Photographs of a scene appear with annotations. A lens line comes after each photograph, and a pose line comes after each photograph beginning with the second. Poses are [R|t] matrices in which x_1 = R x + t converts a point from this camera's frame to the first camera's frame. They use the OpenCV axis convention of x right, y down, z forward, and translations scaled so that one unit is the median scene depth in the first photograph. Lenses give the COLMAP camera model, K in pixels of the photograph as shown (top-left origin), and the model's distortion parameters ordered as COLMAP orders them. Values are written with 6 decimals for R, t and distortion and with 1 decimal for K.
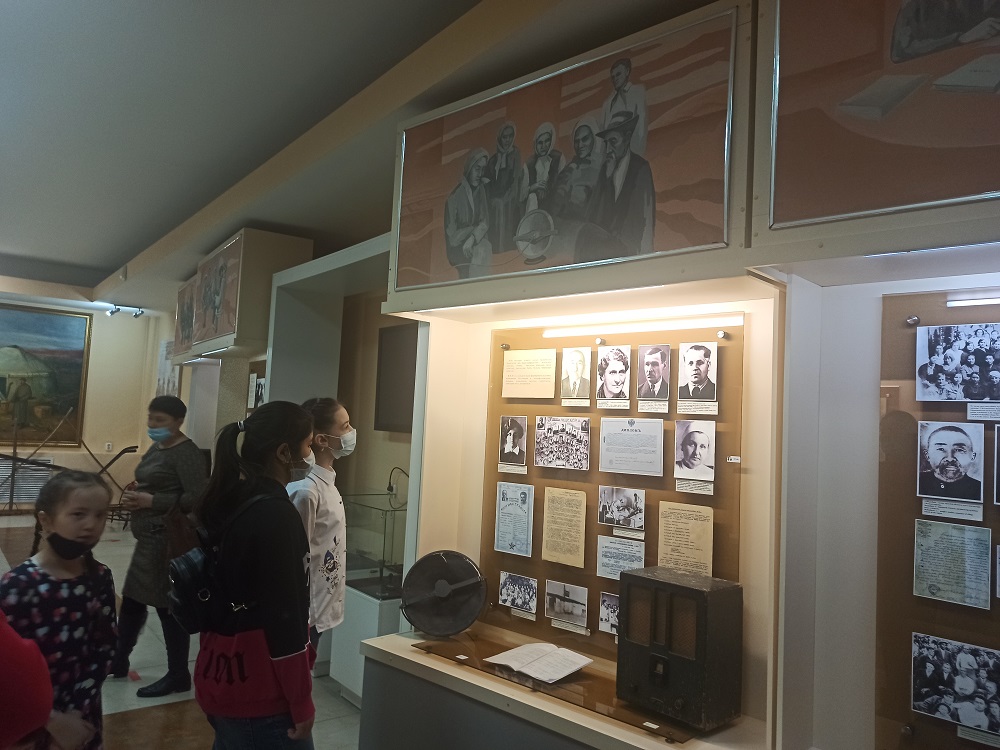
lens RADIAL K [[747.2, 0, 498.9], [0, 747.2, 375.4], [0, 0, 1]] dist [0.045334, -0.025478]
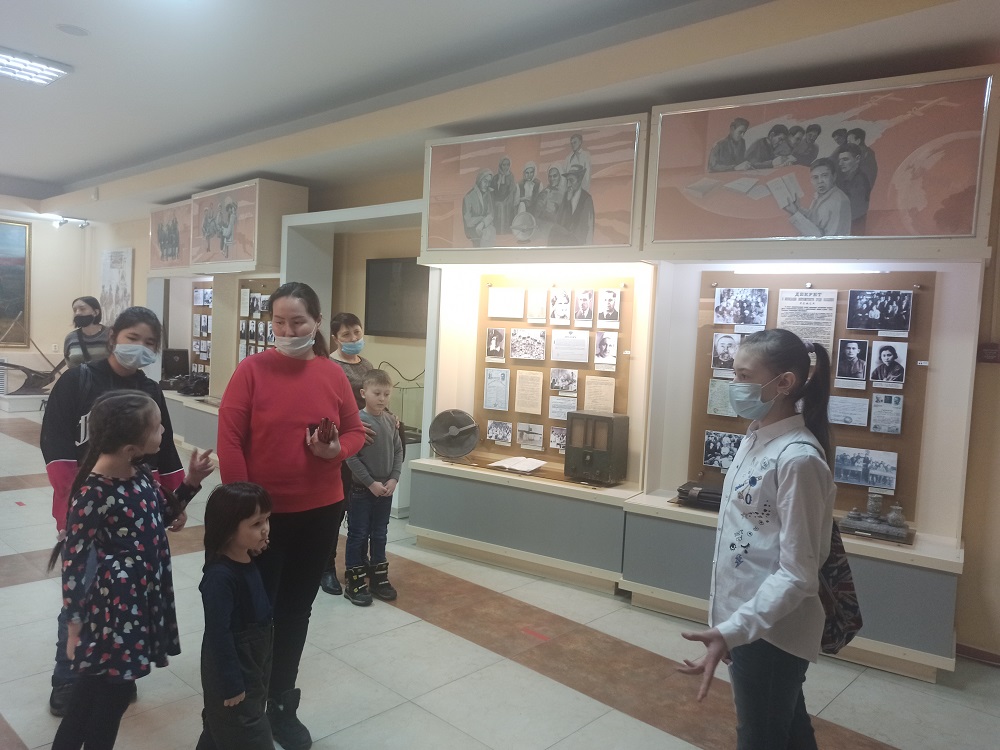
lens RADIAL K [[747.2, 0, 497.9], [0, 747.2, 377.5], [0, 0, 1]] dist [0.045334, -0.025478]
pose [[0.984583, -0.010143, 0.174623, -0.309779], [-0.013484, 0.990945, 0.133587, -0.067299], [-0.174397, -0.133882, 0.975531, -0.727693]]
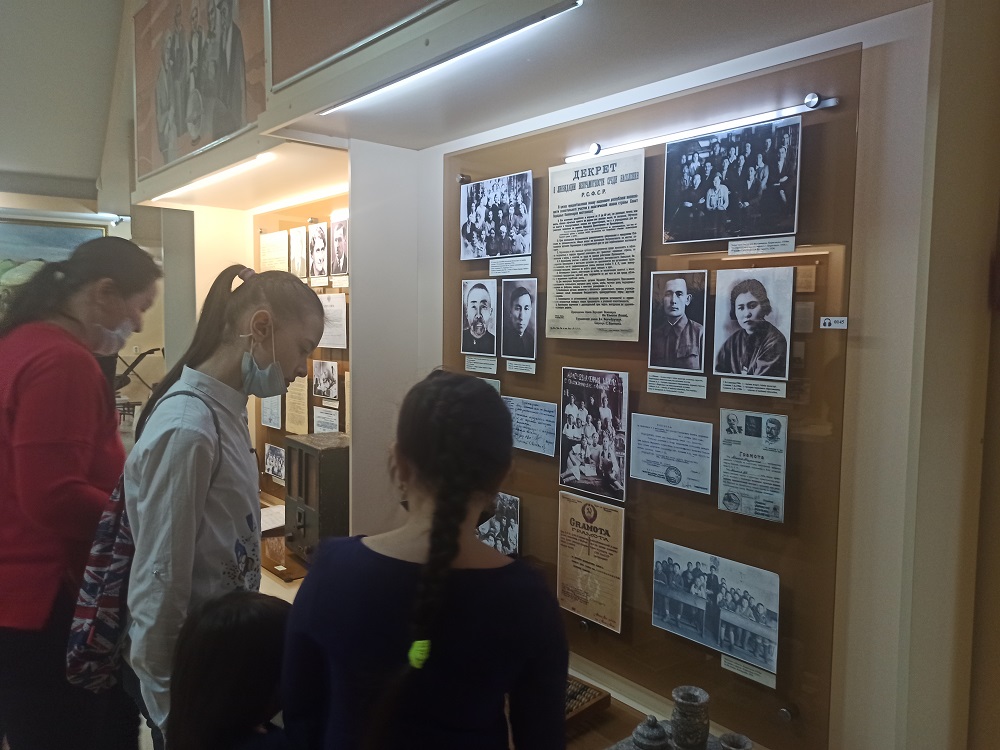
lens RADIAL K [[747.2, 0, 497.8], [0, 747.2, 377.2], [0, 0, 1]] dist [0.045334, -0.025478]
pose [[0.990182, -0.026952, -0.137159, 0.560101], [0.045723, 0.989708, 0.135603, 0.041878], [0.132093, -0.140543, 0.981223, -0.002182]]
